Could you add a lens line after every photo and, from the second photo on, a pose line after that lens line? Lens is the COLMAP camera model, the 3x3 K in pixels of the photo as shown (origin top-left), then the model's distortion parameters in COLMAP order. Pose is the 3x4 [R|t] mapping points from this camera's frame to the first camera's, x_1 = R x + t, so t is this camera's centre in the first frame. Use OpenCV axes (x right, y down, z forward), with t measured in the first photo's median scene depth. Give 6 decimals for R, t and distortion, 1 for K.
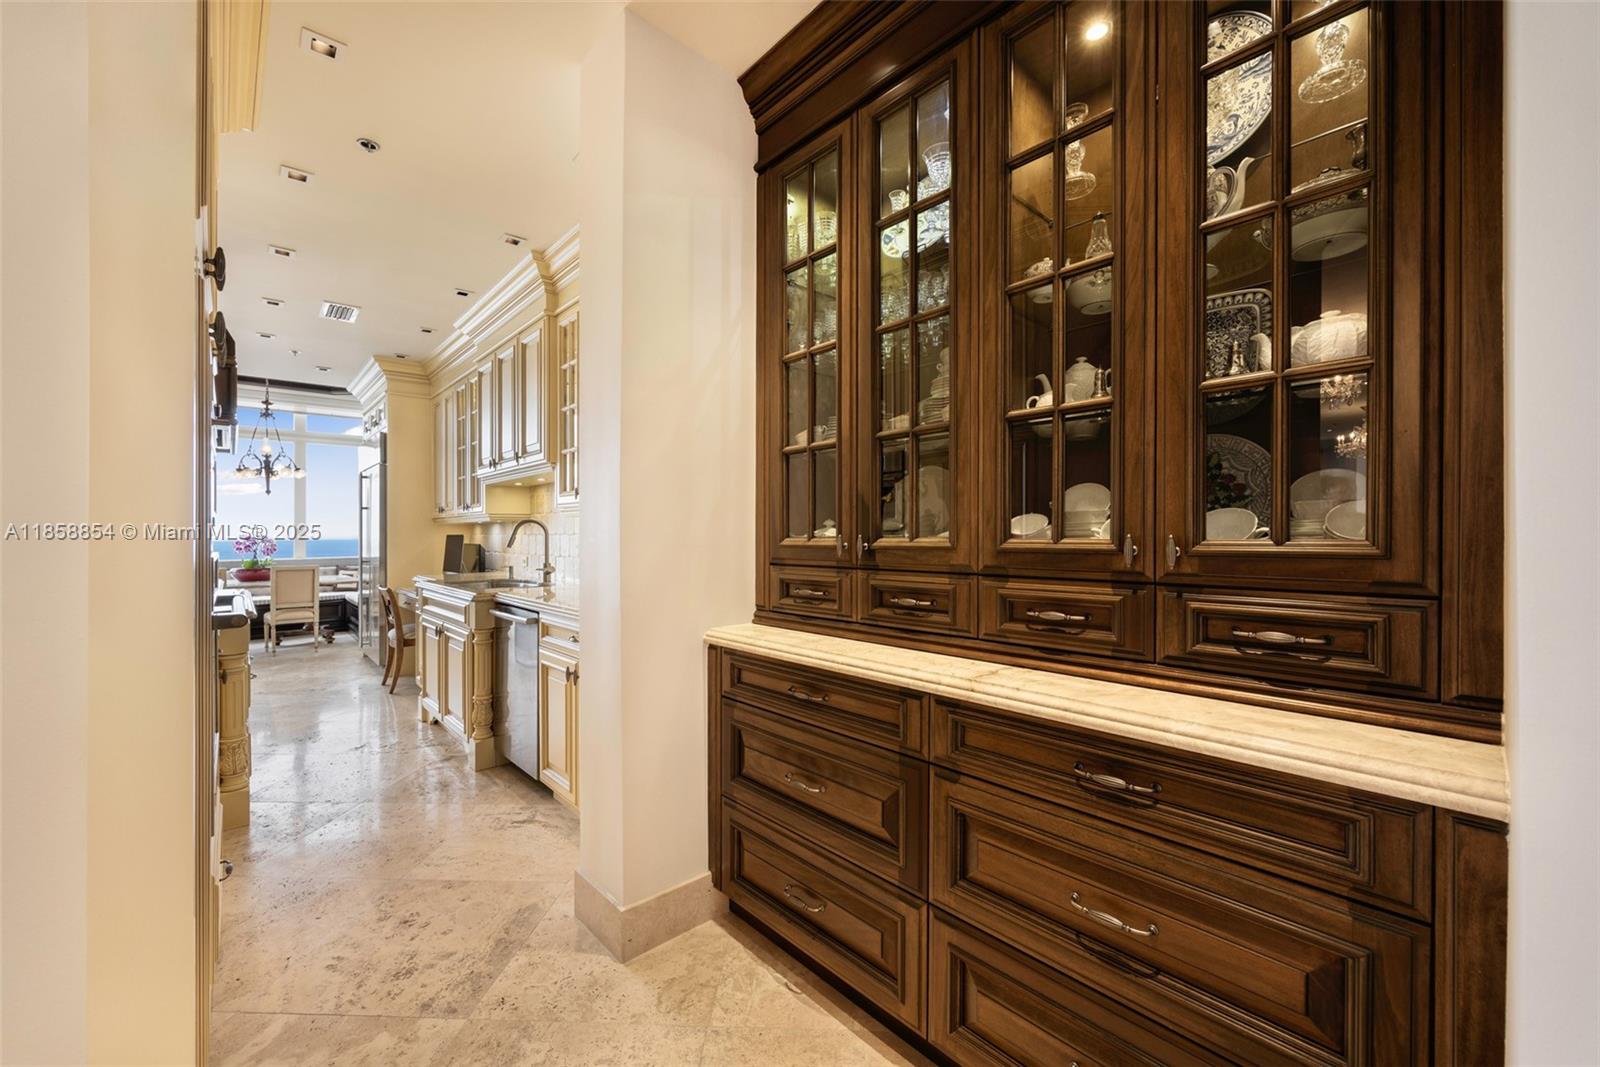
lens RADIAL K [[611.6, 0, 800.0], [0, 611.6, 533.5], [0, 0, 1]] dist [-0.000732, -0.000057]
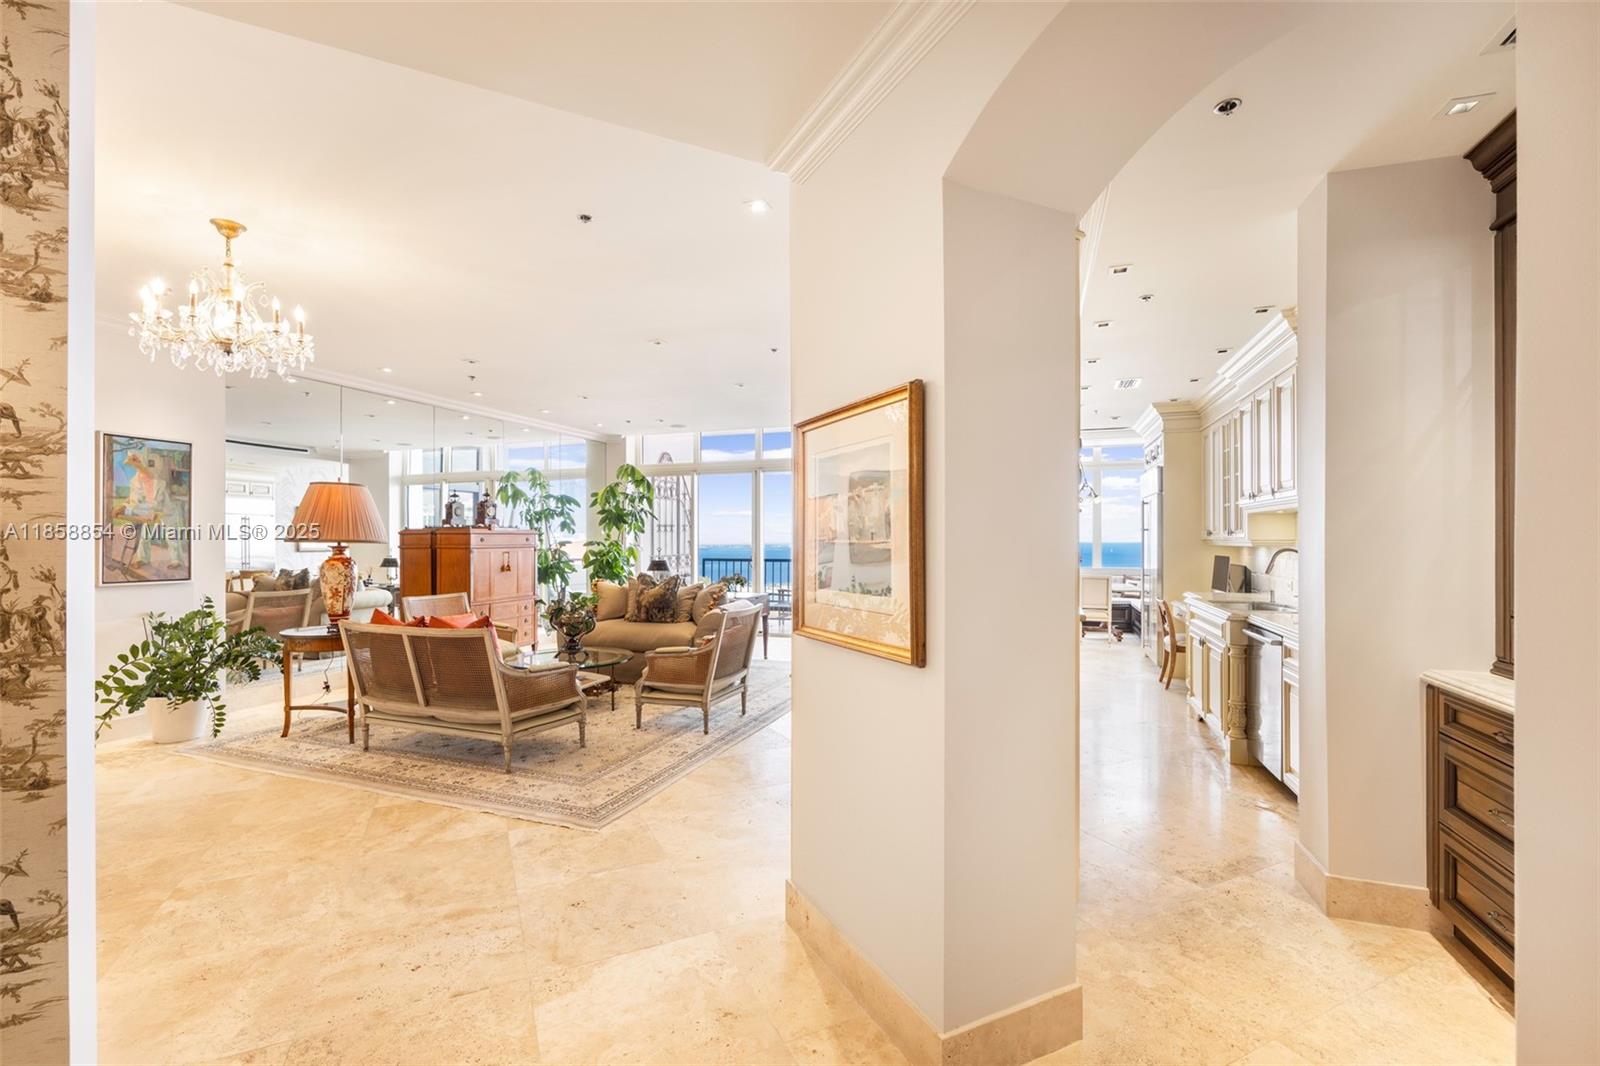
lens RADIAL K [[674.5, 0, 800.0], [0, 674.5, 533.0], [0, 0, 1]] dist [-0.001491, -0.000014]
pose [[0.458912, -0.004586, -0.888470, 0.216252], [-0.001112, 0.999983, -0.005735, -0.043735], [0.888481, 0.003620, 0.458900, -0.297847]]
